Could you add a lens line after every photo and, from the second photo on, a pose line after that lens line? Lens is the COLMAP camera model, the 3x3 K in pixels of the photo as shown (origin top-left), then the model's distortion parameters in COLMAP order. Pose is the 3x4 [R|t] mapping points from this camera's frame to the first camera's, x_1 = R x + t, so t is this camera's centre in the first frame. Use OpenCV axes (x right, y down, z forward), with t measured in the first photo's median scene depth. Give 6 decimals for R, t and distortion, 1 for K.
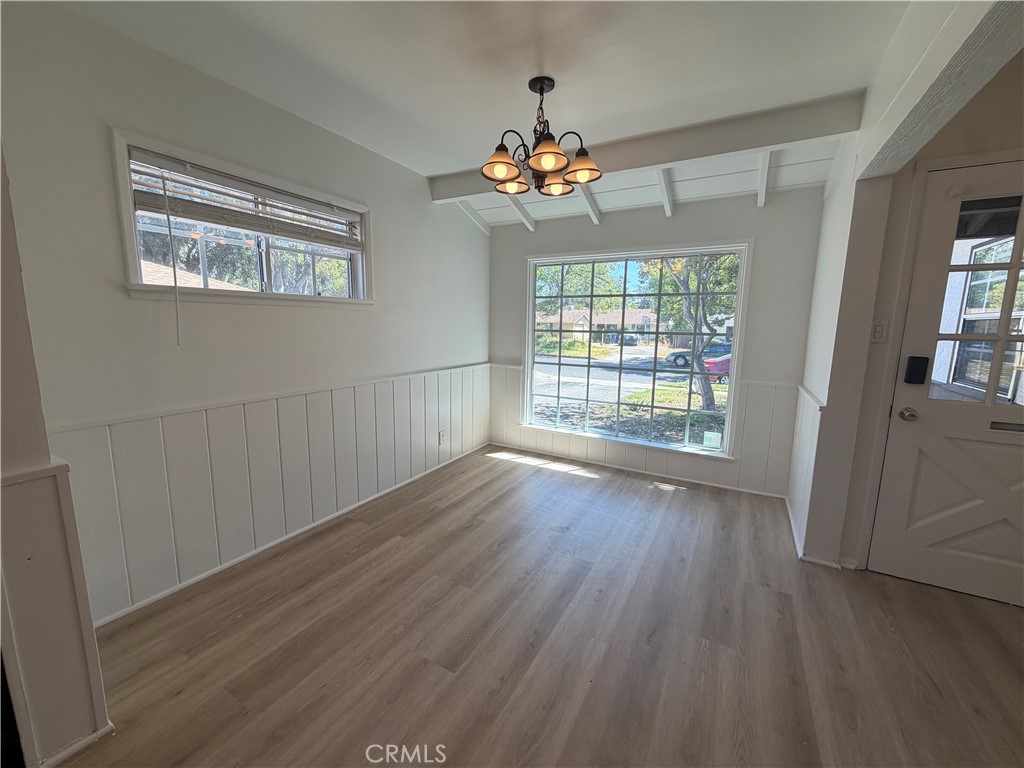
lens RADIAL K [[408.5, 0, 509.2], [0, 408.5, 379.3], [0, 0, 1]] dist [-0.000466, -0.000255]
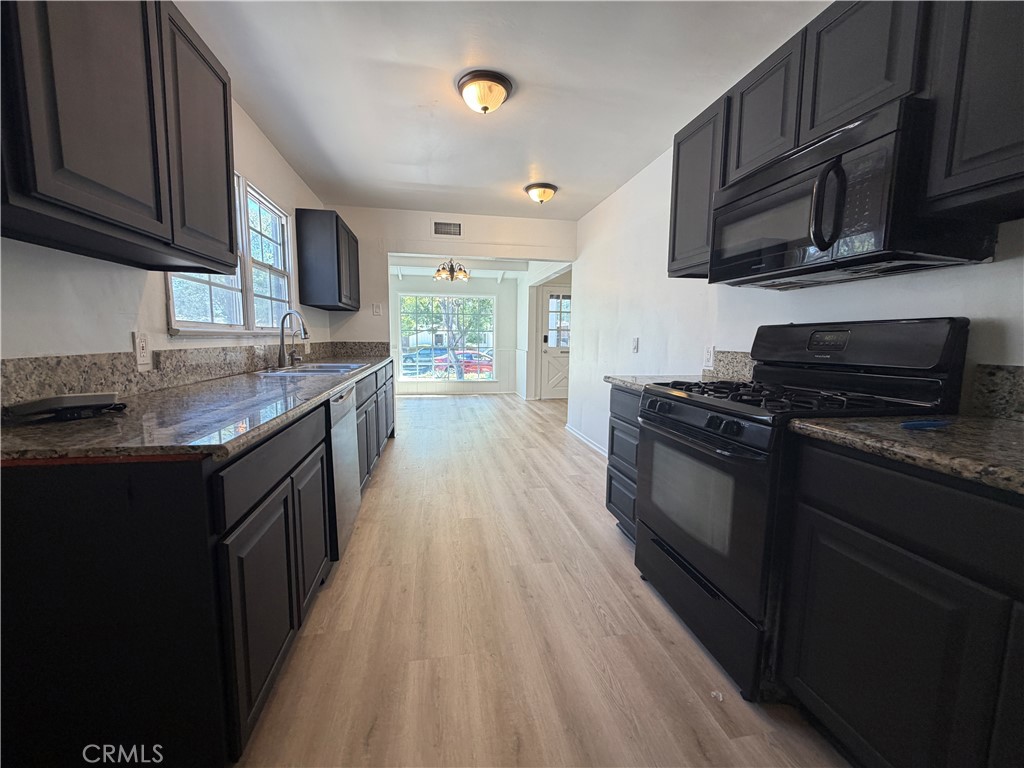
lens RADIAL K [[408.5, 0, 511.3], [0, 408.5, 382.0], [0, 0, 1]] dist [-0.000466, -0.000255]
pose [[0.759248, -0.081001, 0.645740, -1.479857], [0.091696, 0.995641, 0.017078, 0.244556], [-0.644309, 0.046245, 0.763366, -1.429381]]
